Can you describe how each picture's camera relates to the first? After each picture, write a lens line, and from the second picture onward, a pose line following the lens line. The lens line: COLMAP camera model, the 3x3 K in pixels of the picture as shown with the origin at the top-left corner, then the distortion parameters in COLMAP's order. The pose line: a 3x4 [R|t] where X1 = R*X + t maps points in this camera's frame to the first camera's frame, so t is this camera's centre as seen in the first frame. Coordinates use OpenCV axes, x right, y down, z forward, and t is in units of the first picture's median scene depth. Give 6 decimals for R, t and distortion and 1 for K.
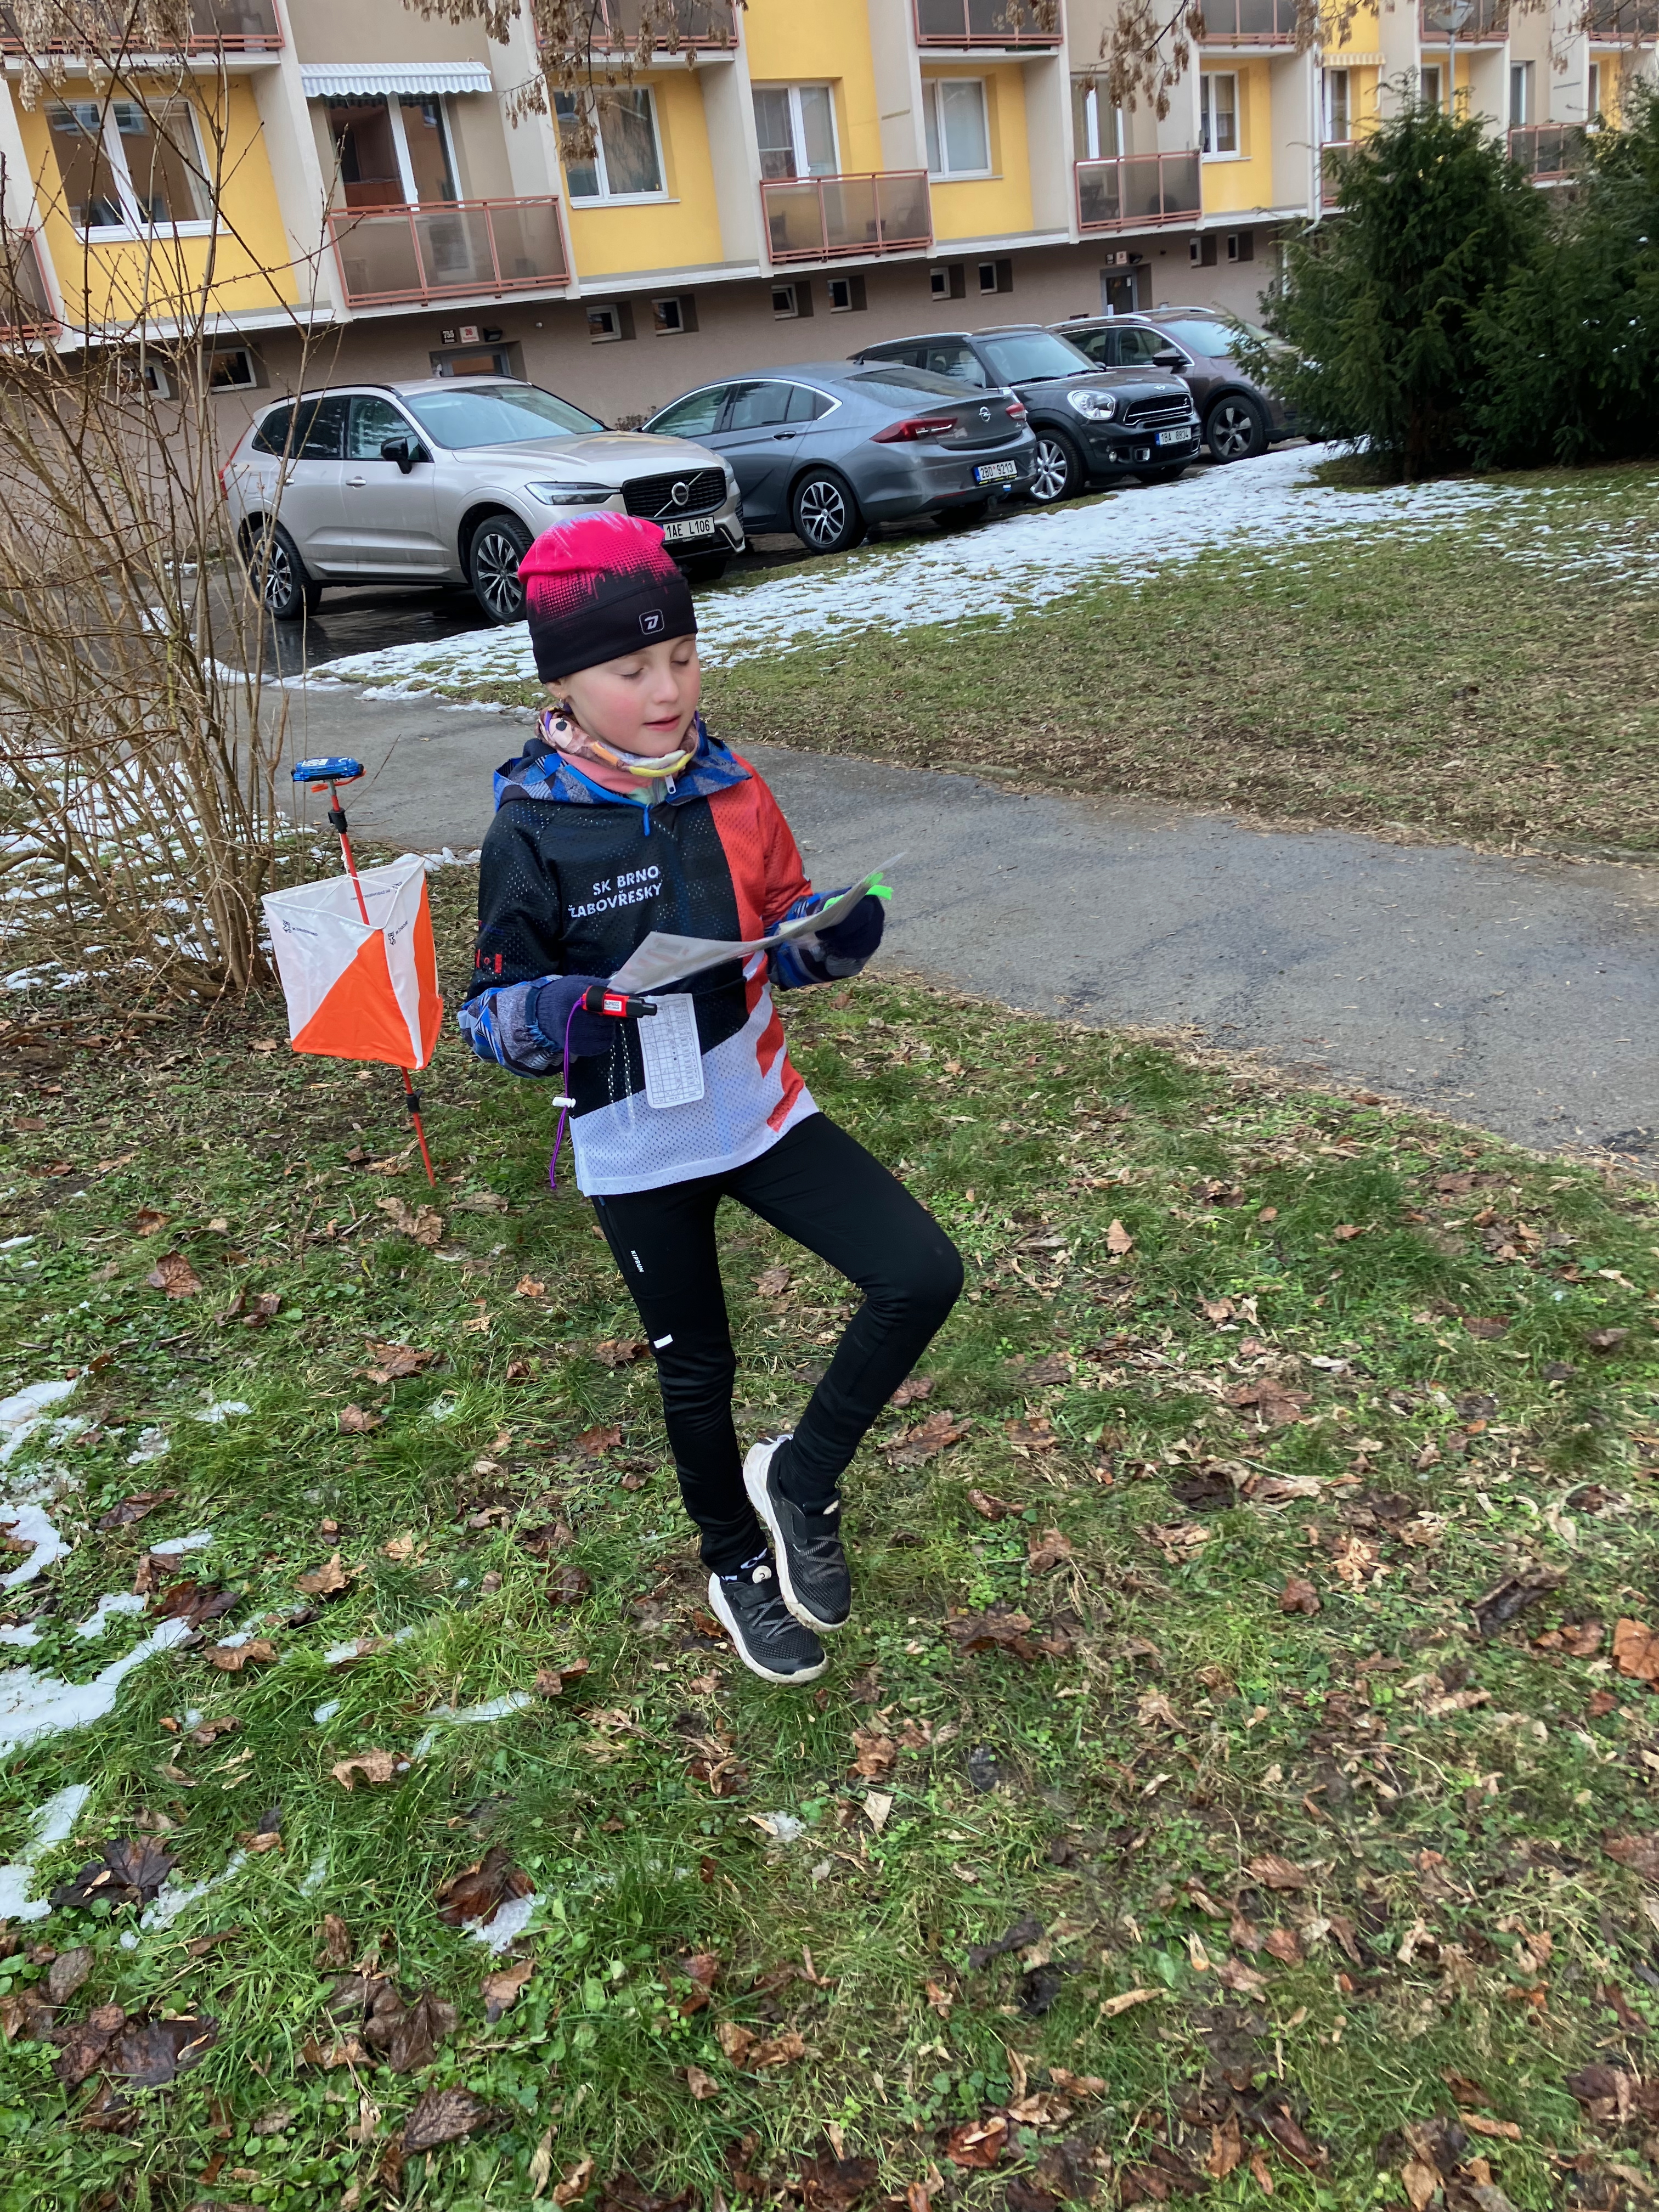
lens RADIAL K [[1802.0, 0, 877.4], [0, 1802.0, 1103.8], [0, 0, 1]] dist [0.000018, -0.224010]
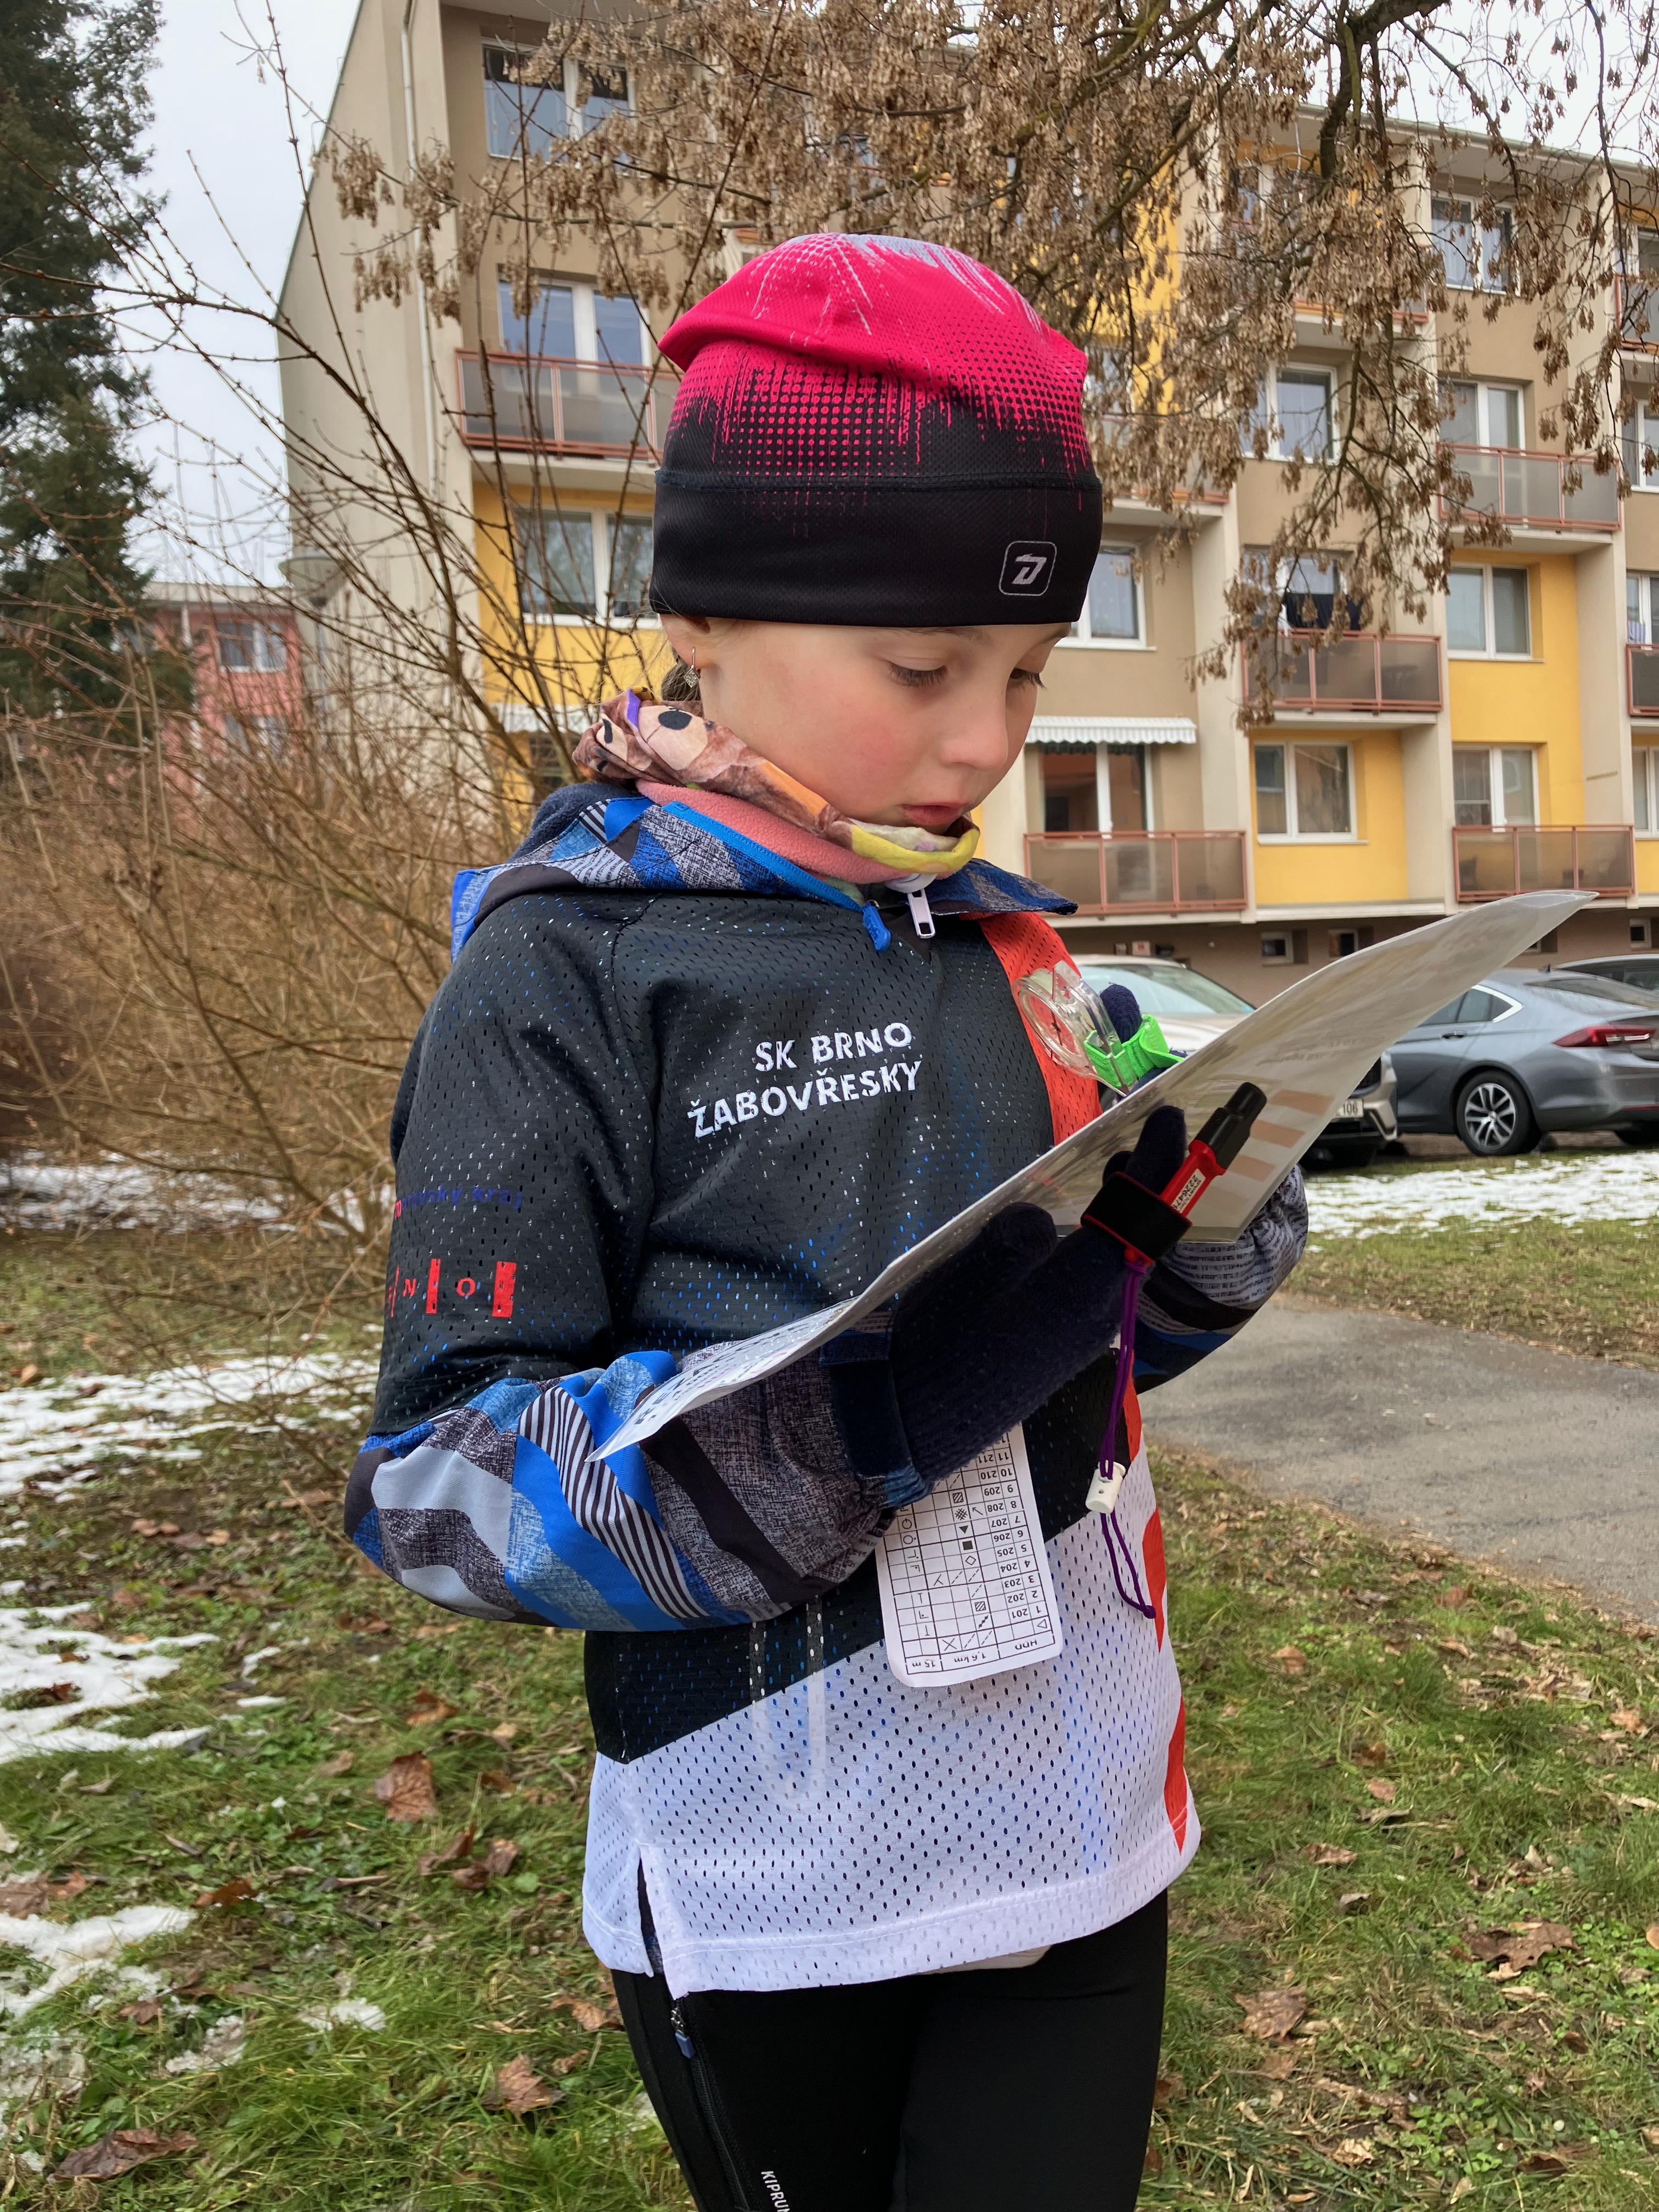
lens RADIAL K [[1797.6, 0, 854.2], [0, 1797.6, 1104.8], [0, 0, 1]] dist [-0.001974, 0.004384]
pose [[0.928718, 0.069519, -0.364213, 0.001671], [-0.190864, 0.931766, -0.308842, 0.009027], [0.317891, 0.356342, 0.878616, 0.100435]]
